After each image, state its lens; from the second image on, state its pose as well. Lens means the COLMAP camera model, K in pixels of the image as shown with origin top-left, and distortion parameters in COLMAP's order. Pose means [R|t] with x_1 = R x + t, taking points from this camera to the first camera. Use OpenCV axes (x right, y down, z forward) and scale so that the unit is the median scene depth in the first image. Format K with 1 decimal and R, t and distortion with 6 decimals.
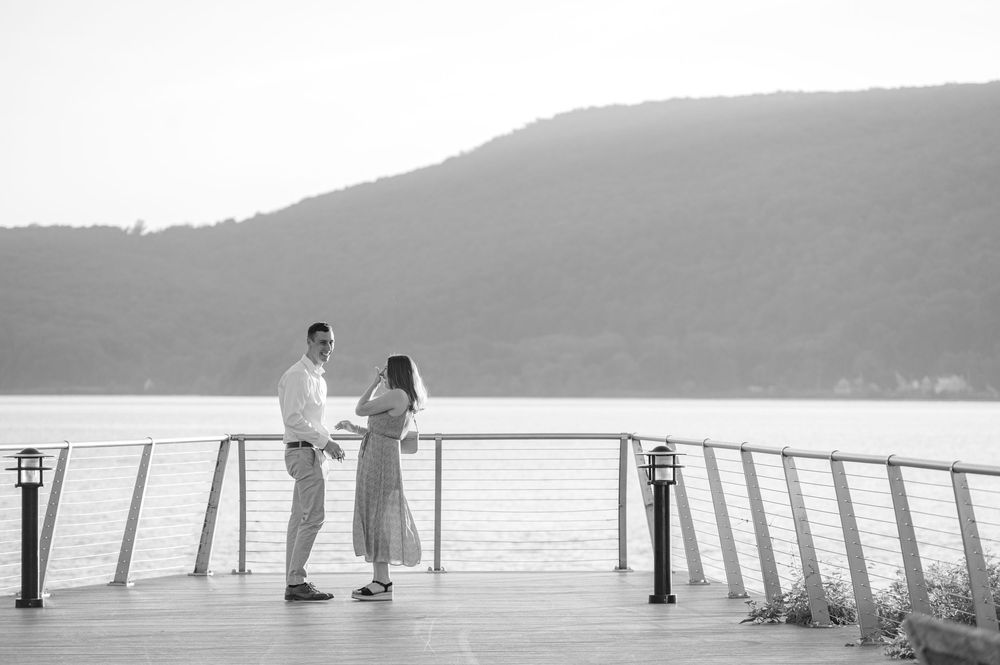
lens RADIAL K [[4454.1, 0, 500.0], [0, 4454.1, 332.5], [0, 0, 1]] dist [-0.005750, 4.941487]
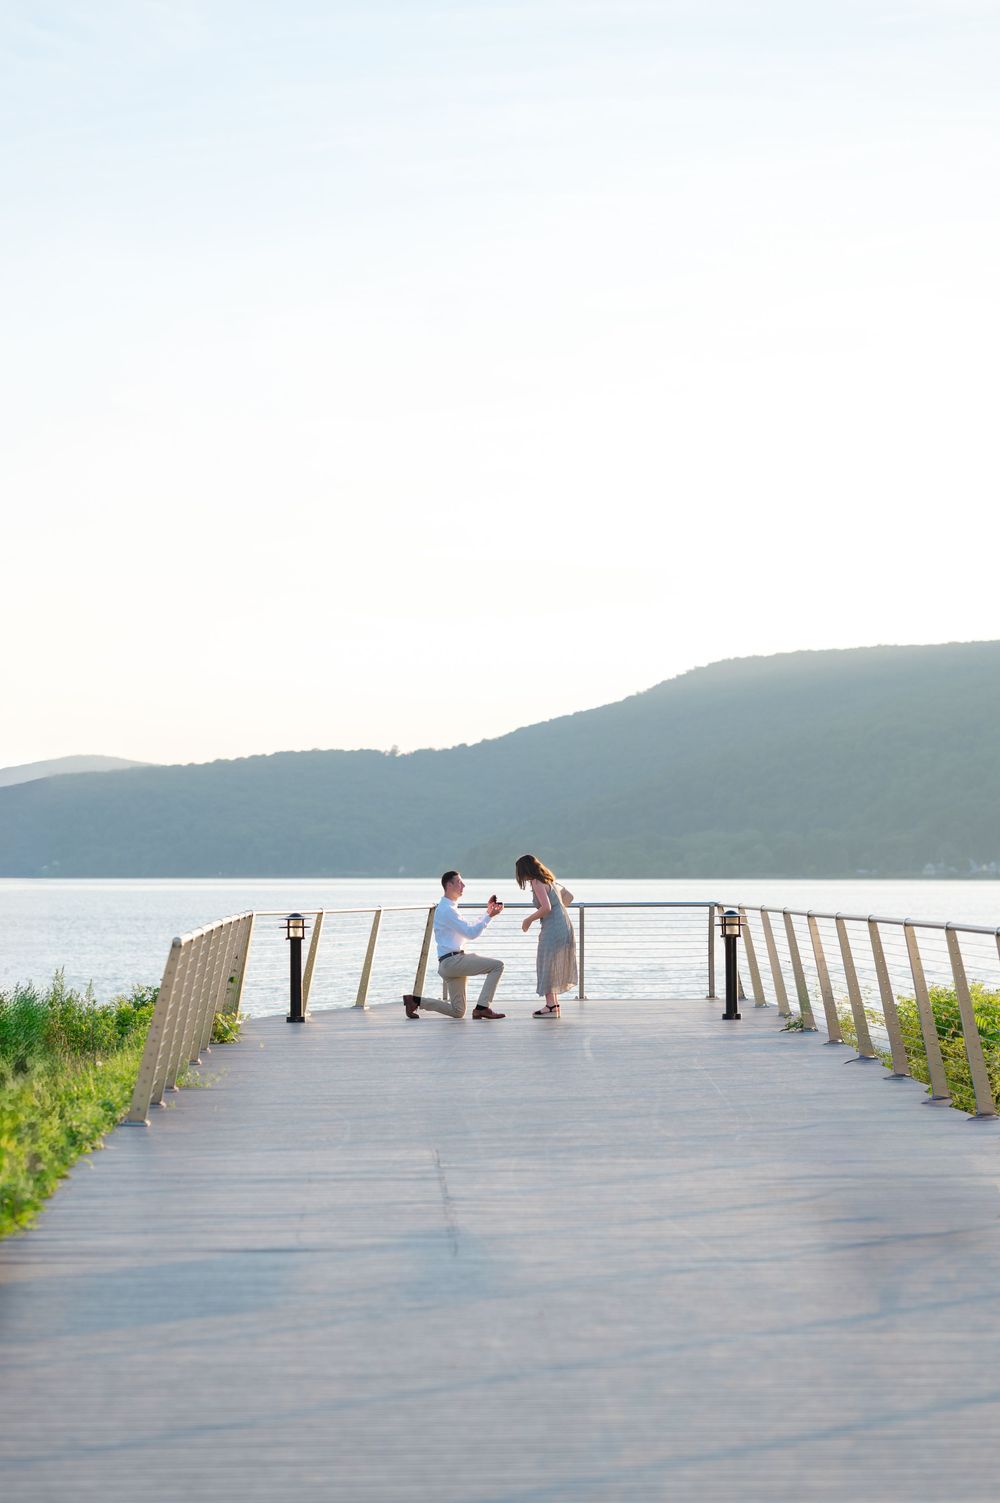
lens RADIAL K [[3430.3, 0, 500.0], [0, 3430.3, 751.5], [0, 0, 1]] dist [-0.090655, 0.213831]
pose [[0.998672, -0.004744, -0.051306, 0.017157], [0.003584, 0.999737, -0.022670, -0.001035], [0.051400, 0.022456, 0.998426, -0.105205]]
